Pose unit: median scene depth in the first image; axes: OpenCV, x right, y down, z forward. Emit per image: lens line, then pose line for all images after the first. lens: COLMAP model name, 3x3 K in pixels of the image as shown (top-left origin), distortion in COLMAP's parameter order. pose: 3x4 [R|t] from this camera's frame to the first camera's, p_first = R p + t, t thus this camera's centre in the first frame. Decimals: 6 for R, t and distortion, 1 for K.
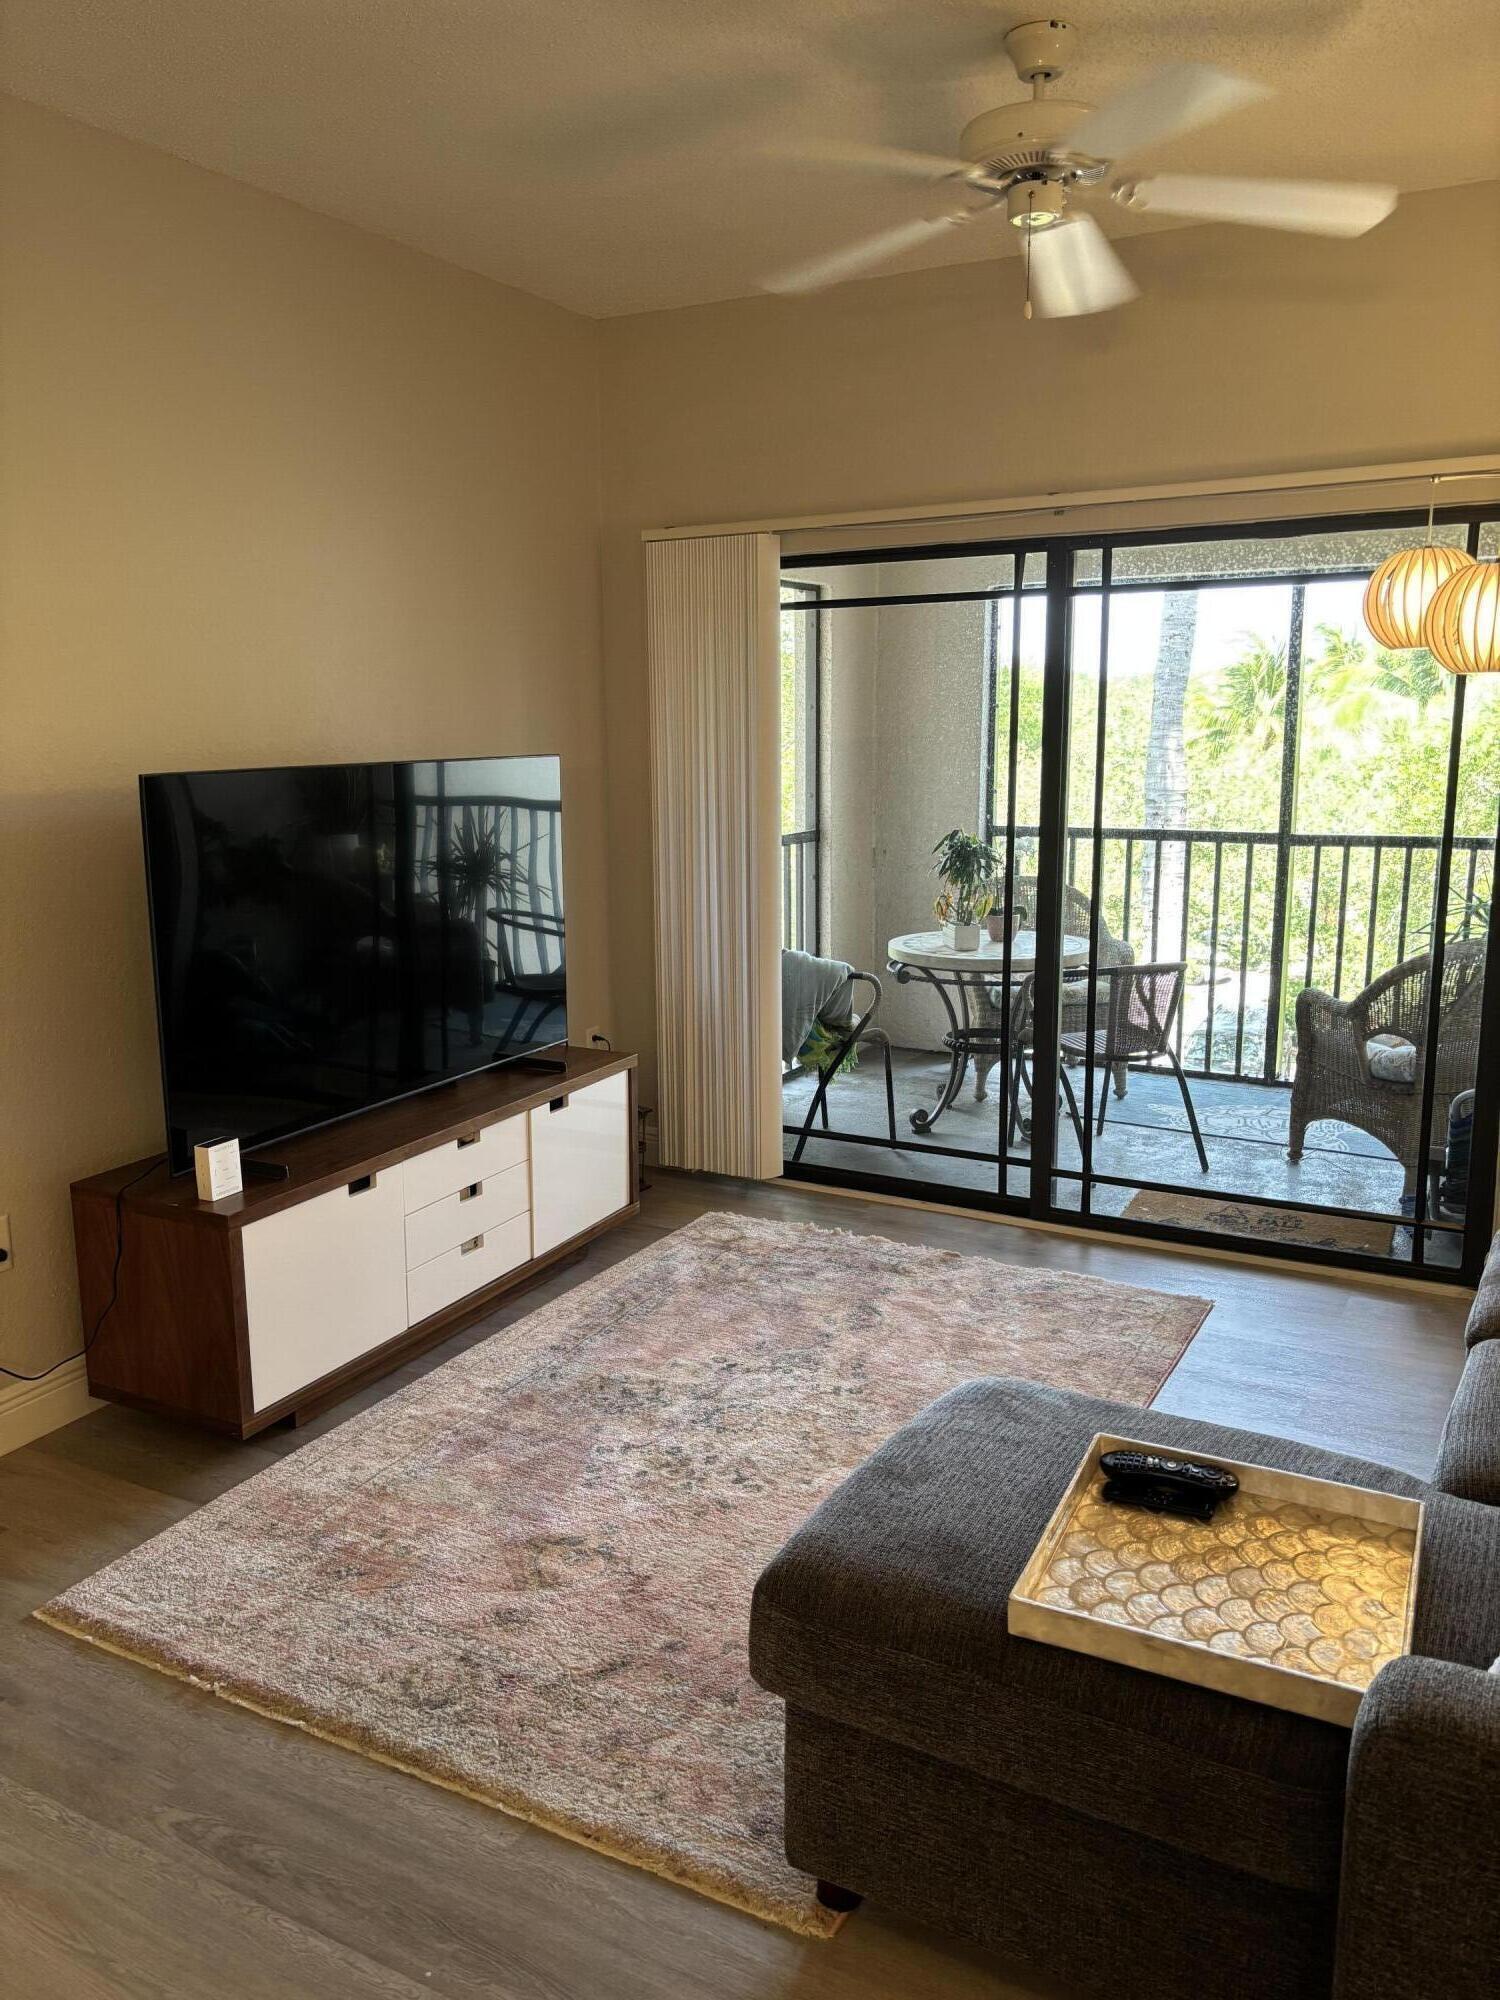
lens RADIAL K [[1481.0, 0, 750.0], [0, 1481.0, 1000.0], [0, 0, 1]] dist [0.037974, -0.001397]
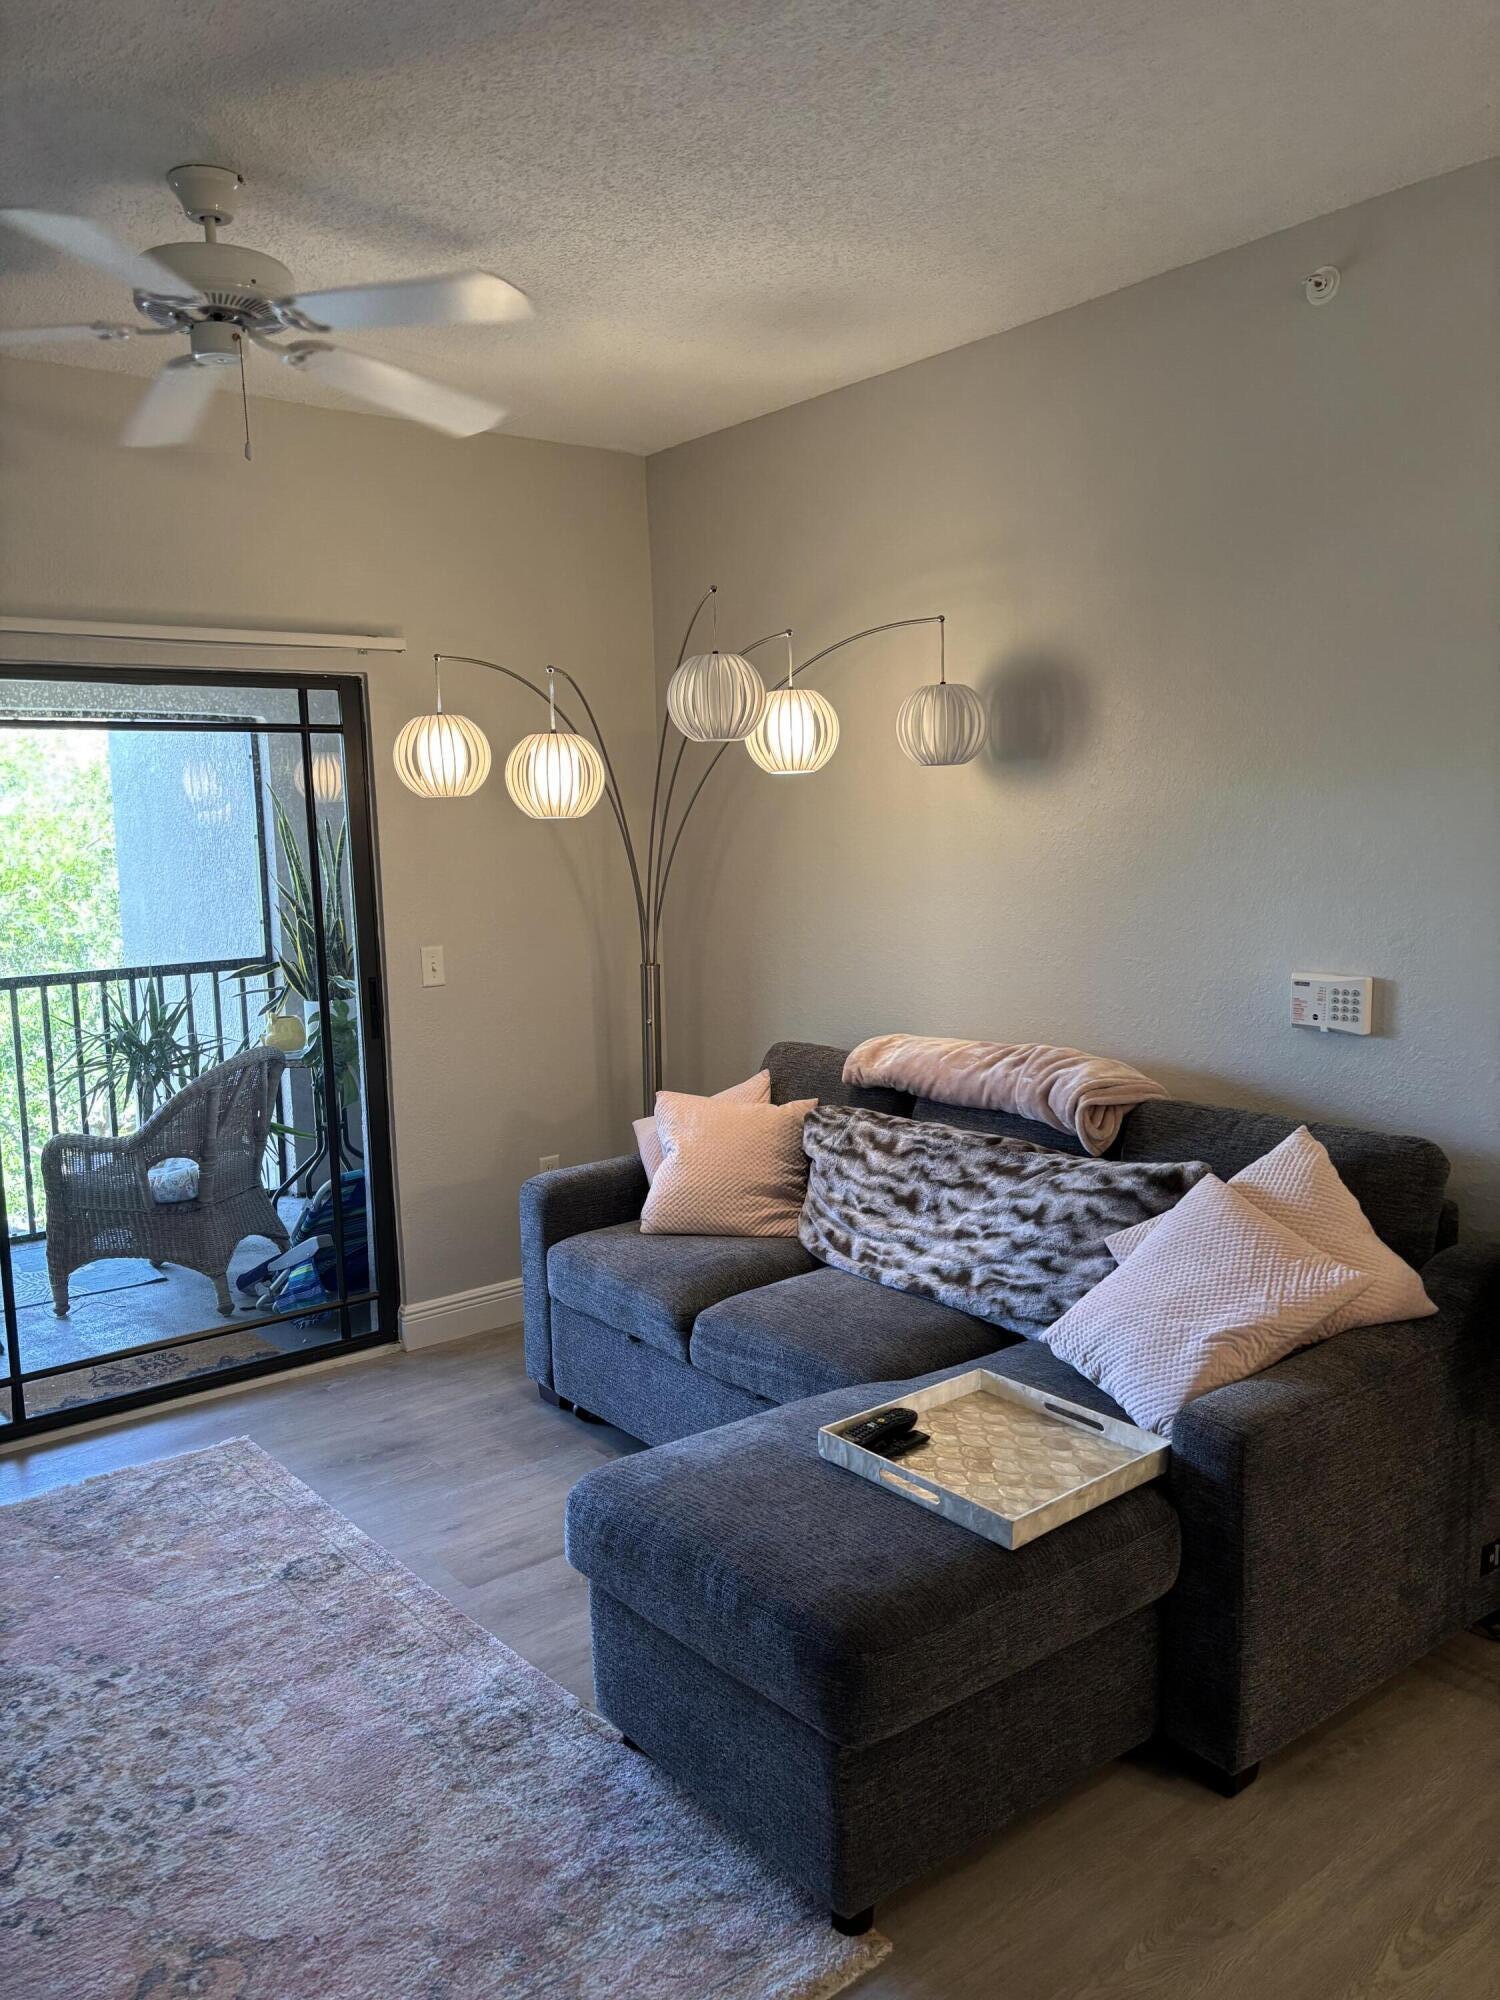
lens RADIAL K [[1481.0, 0, 750.0], [0, 1481.0, 1000.0], [0, 0, 1]] dist [0.037974, -0.001397]
pose [[0.408279, -0.106944, 0.906571, -0.360784], [0.190501, 0.981230, 0.029958, -0.042129], [-0.892759, 0.160472, 0.420988, 0.206014]]
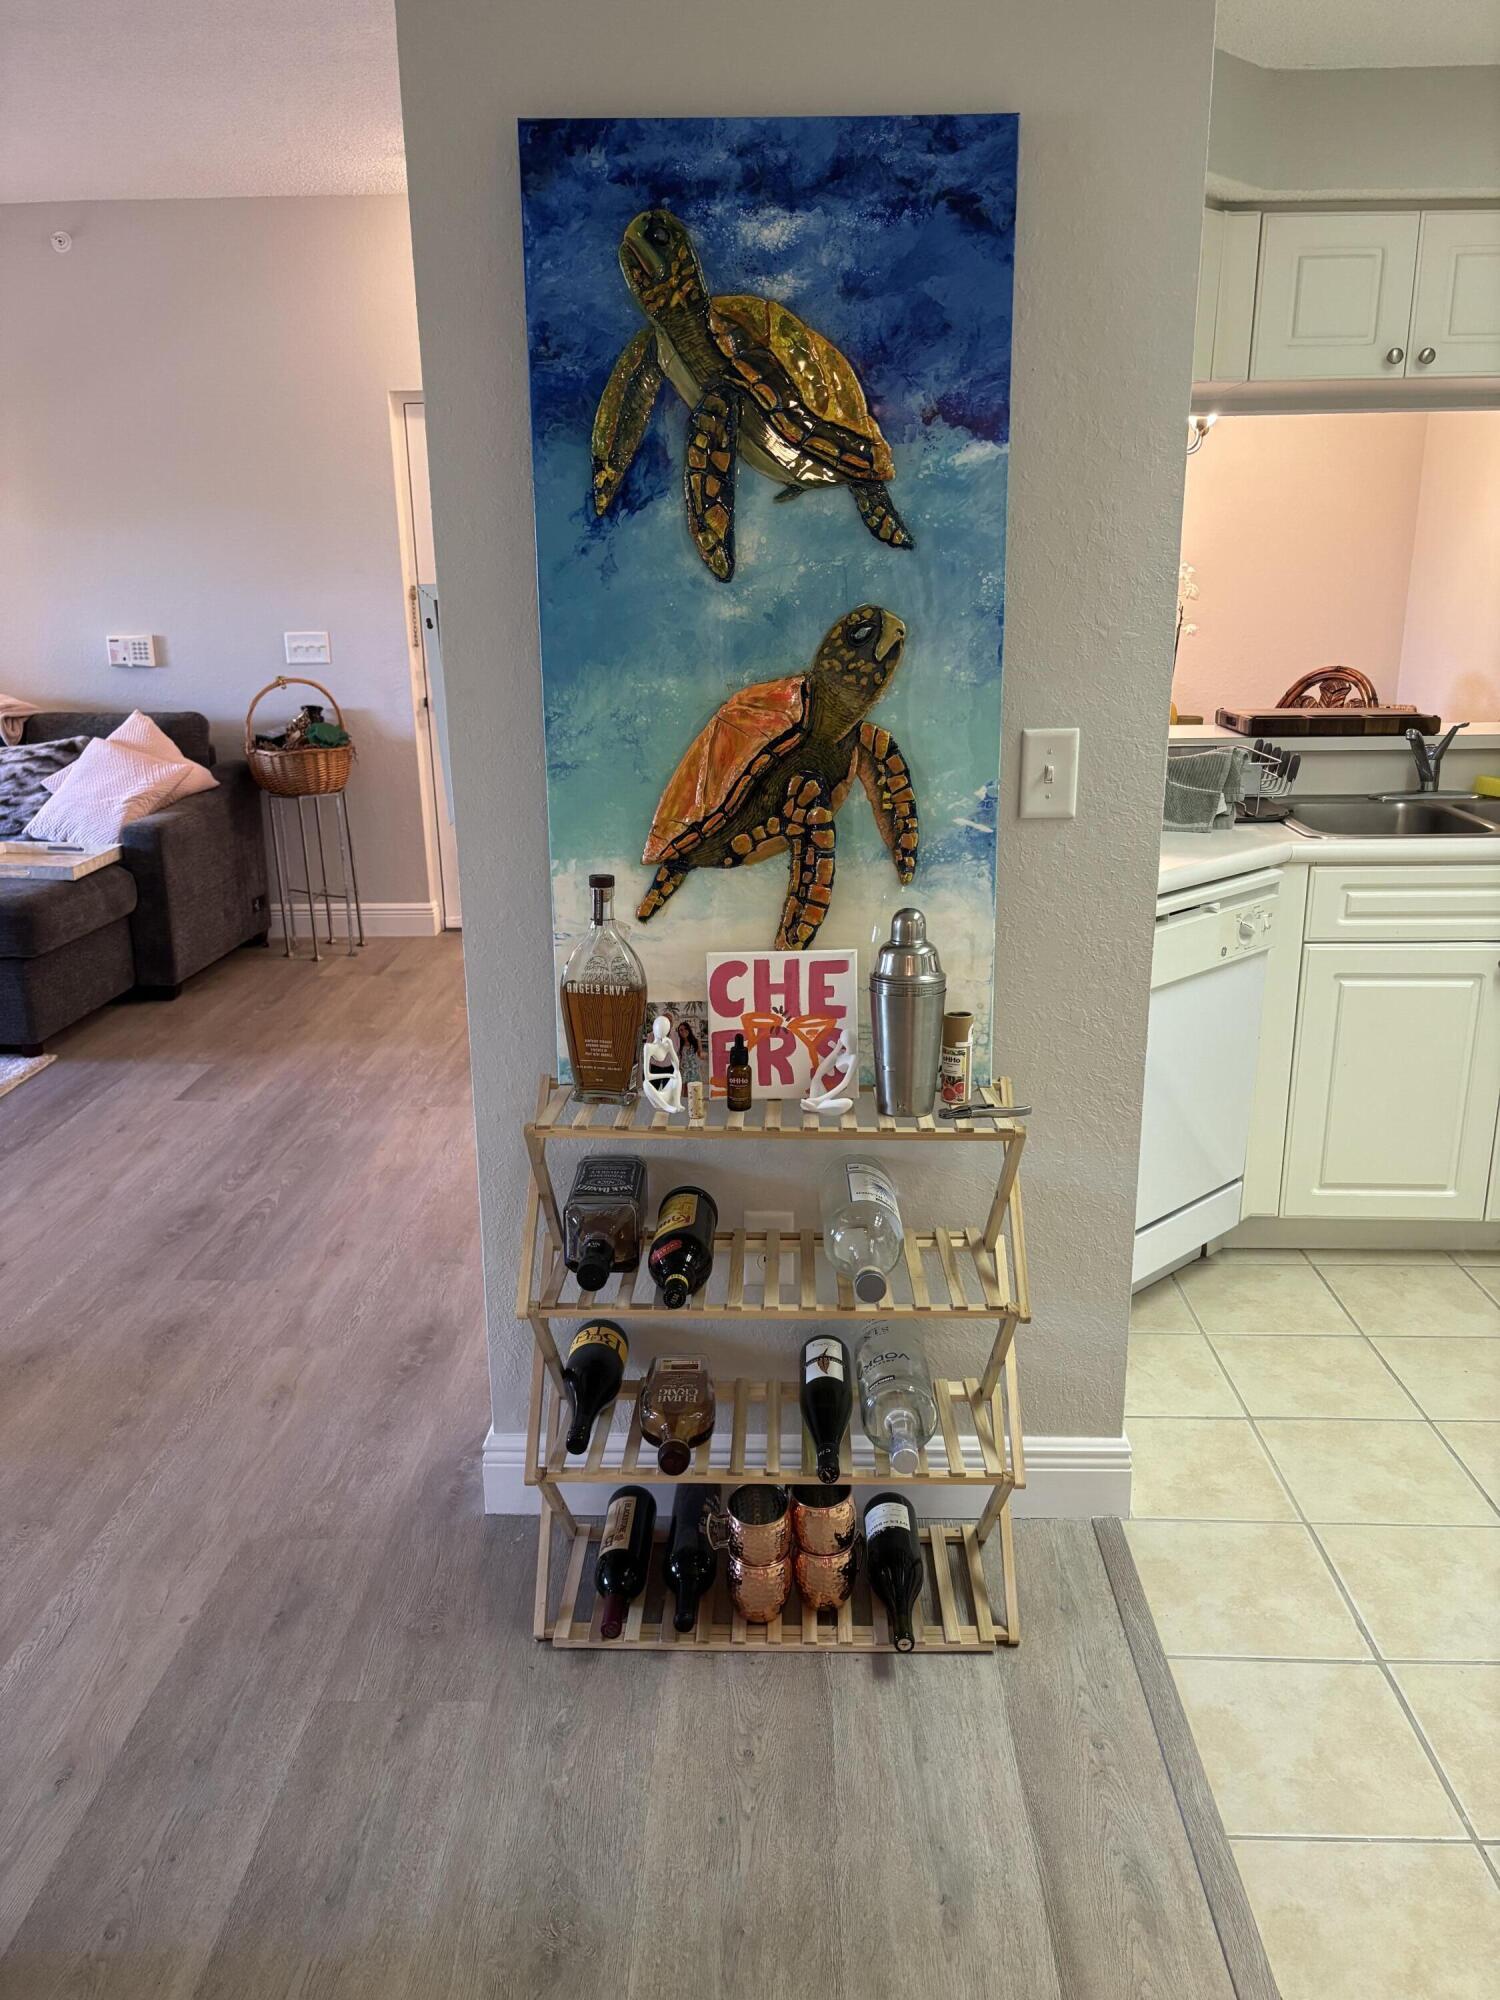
lens RADIAL K [[1481.0, 0, 750.0], [0, 1481.0, 1000.0], [0, 0, 1]] dist [0.037974, -0.001397]
pose [[-0.447437, -0.223941, 0.865824, -0.982012], [0.188361, 0.922826, 0.336024, -0.025946], [-0.874254, 0.313437, -0.370724, 0.345143]]
